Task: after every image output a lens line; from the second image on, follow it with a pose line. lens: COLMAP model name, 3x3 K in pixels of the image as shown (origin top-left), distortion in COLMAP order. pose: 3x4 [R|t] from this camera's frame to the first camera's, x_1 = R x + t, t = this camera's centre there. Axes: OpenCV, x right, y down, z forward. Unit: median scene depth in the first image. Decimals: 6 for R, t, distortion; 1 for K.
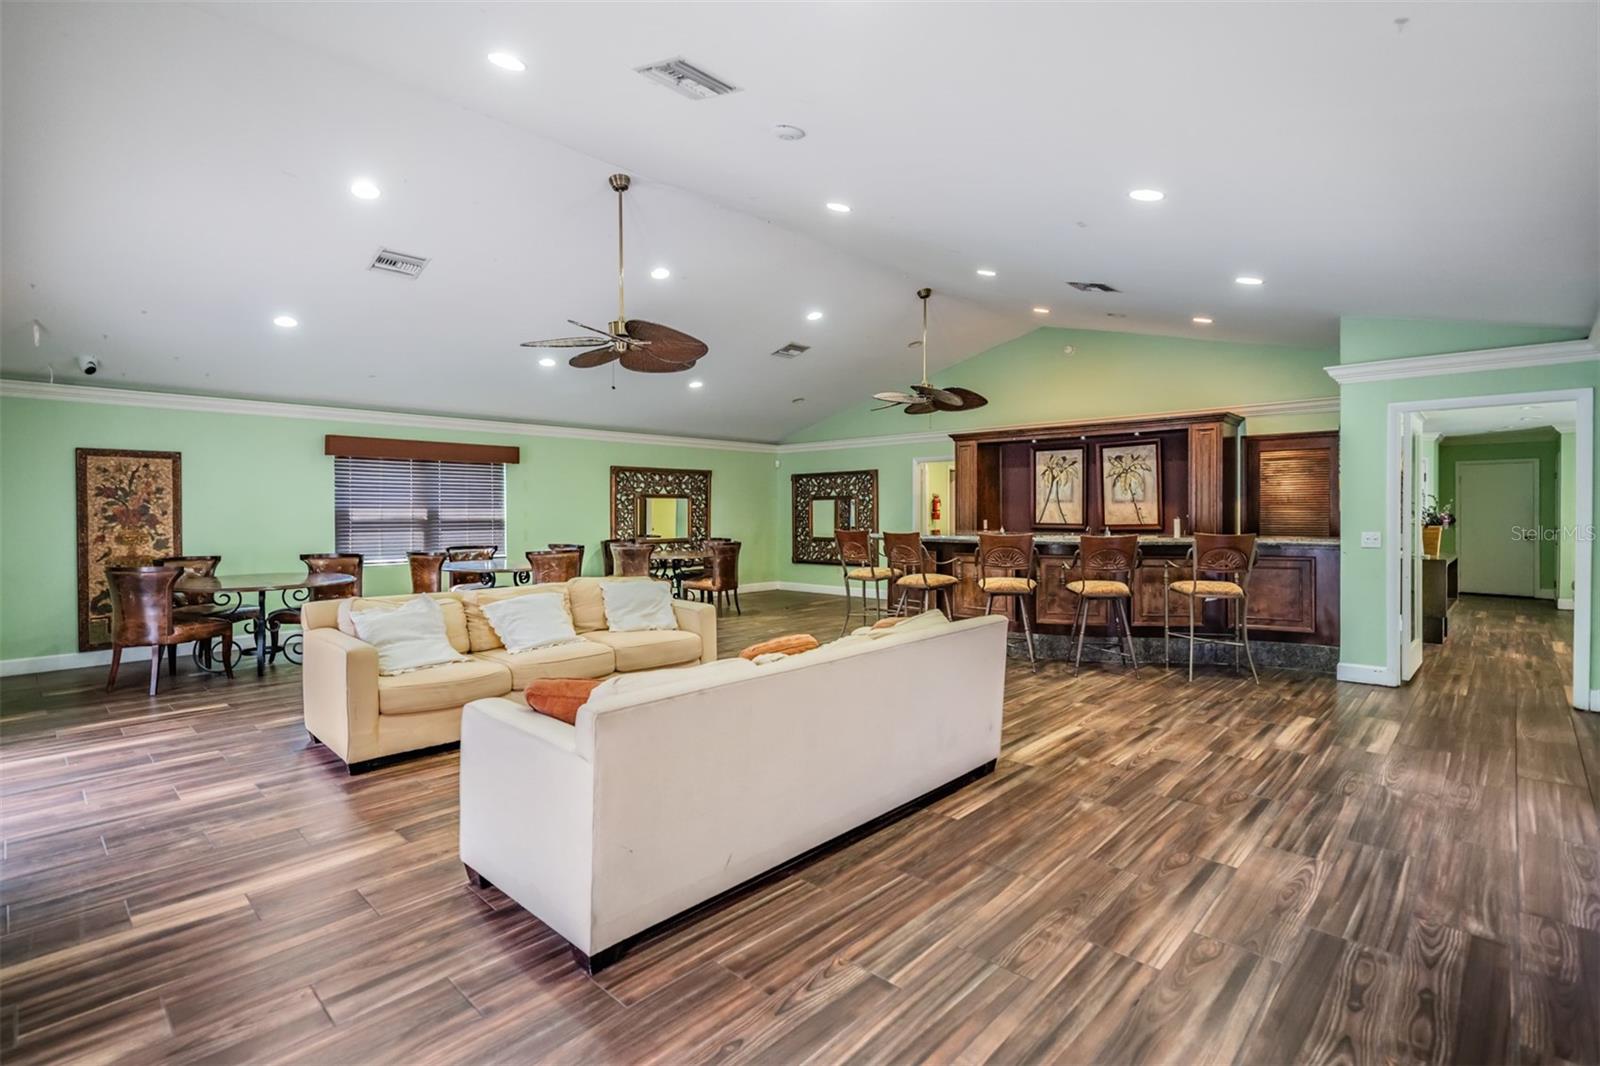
lens RADIAL K [[775.1, 0, 796.8], [0, 775.1, 522.8], [0, 0, 1]] dist [0.005584, 0.000241]
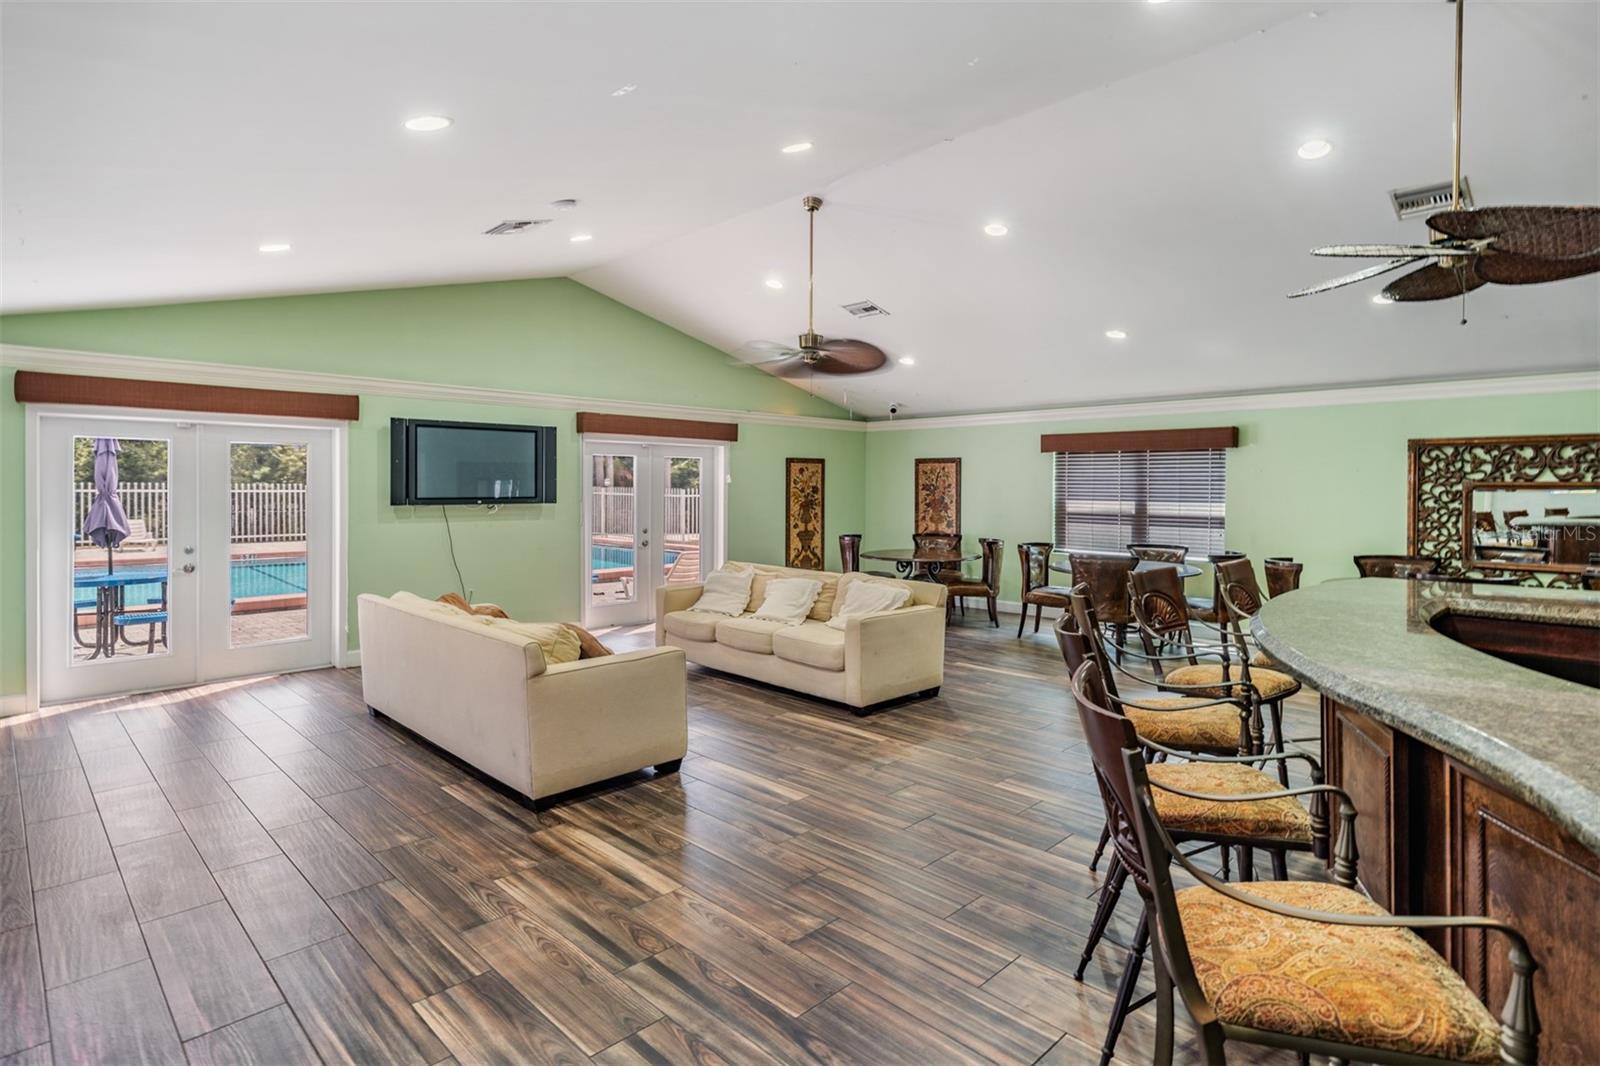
lens RADIAL K [[819.2, 0, 764.8], [0, 819.2, 485.4], [0, 0, 1]] dist [-0.001399, 0.000202]
pose [[-0.064197, 0.001287, -0.997936, 0.710243], [-0.020857, 0.999779, 0.002631, -0.040679], [0.997719, 0.020982, -0.064156, 0.791738]]
